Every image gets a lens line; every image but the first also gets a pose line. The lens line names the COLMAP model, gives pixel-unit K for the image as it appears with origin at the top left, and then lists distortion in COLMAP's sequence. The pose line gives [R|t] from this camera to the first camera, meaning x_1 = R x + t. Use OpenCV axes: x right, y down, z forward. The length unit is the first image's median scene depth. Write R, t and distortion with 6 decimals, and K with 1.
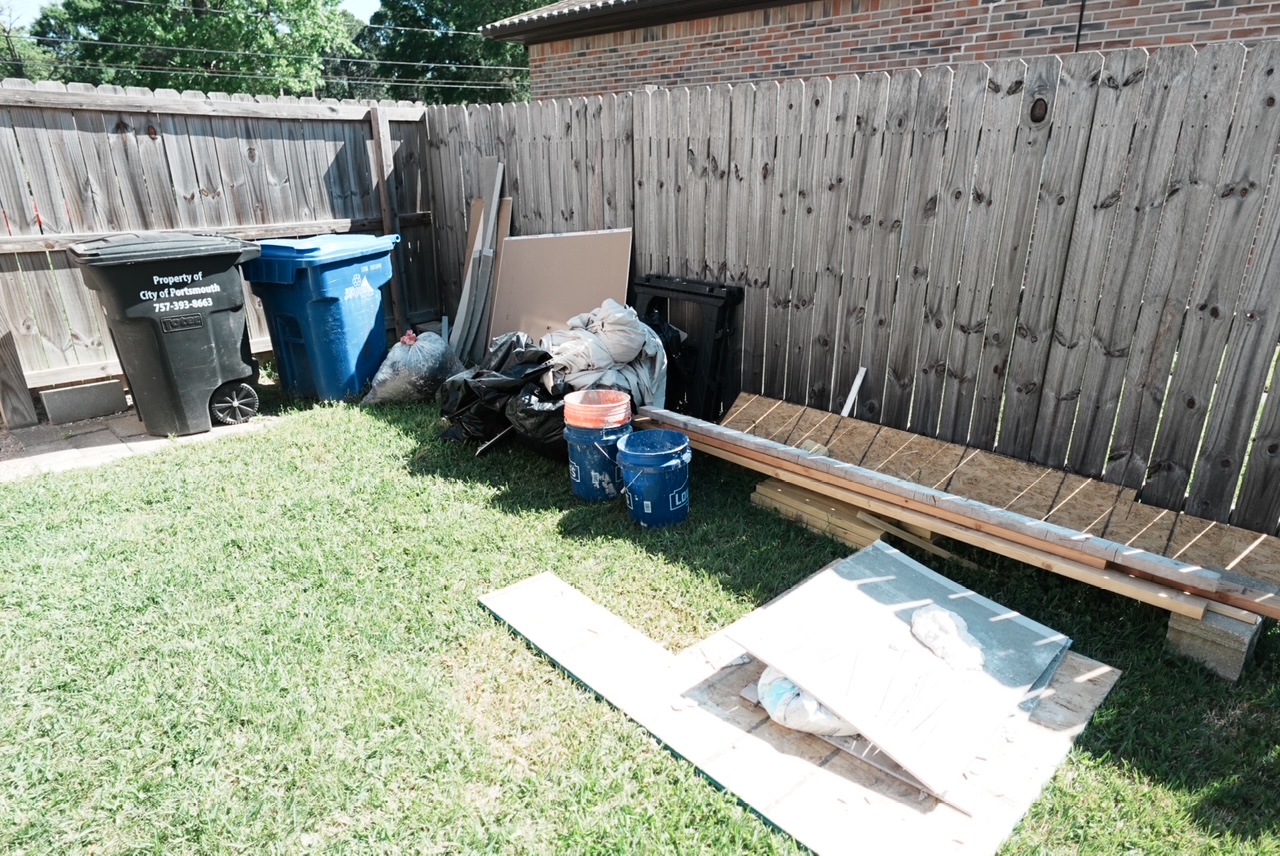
lens RADIAL K [[753.9, 0, 640.0], [0, 753.9, 428.0], [0, 0, 1]] dist [0.001818, 0.002502]
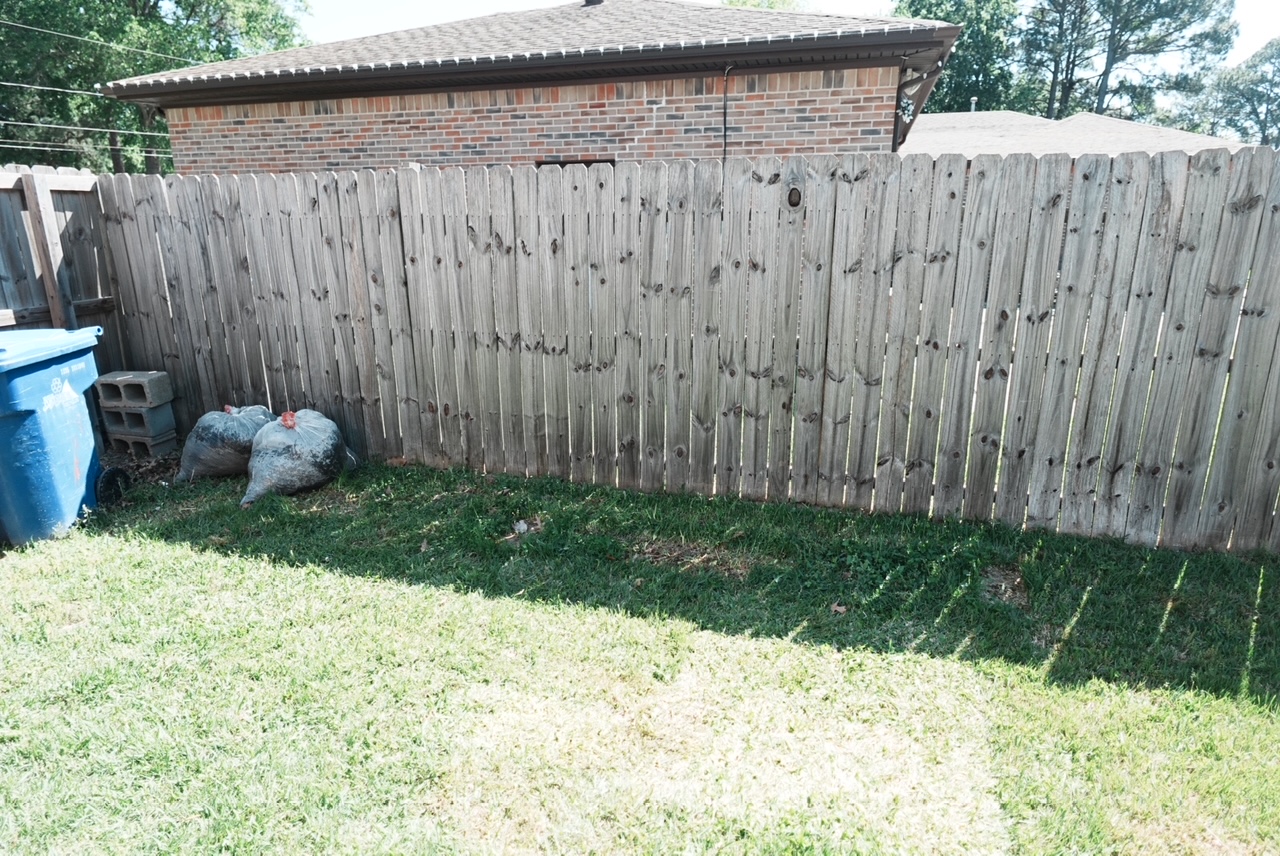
lens RADIAL K [[731.5, 0, 640.0], [0, 731.5, 428.0], [0, 0, 1]] dist [0.004157, 0.000680]
pose [[0.886531, -0.124389, 0.445635, -0.203700], [0.158714, 0.986498, -0.040382, -0.025419], [-0.434595, 0.106528, 0.894304, 0.048764]]
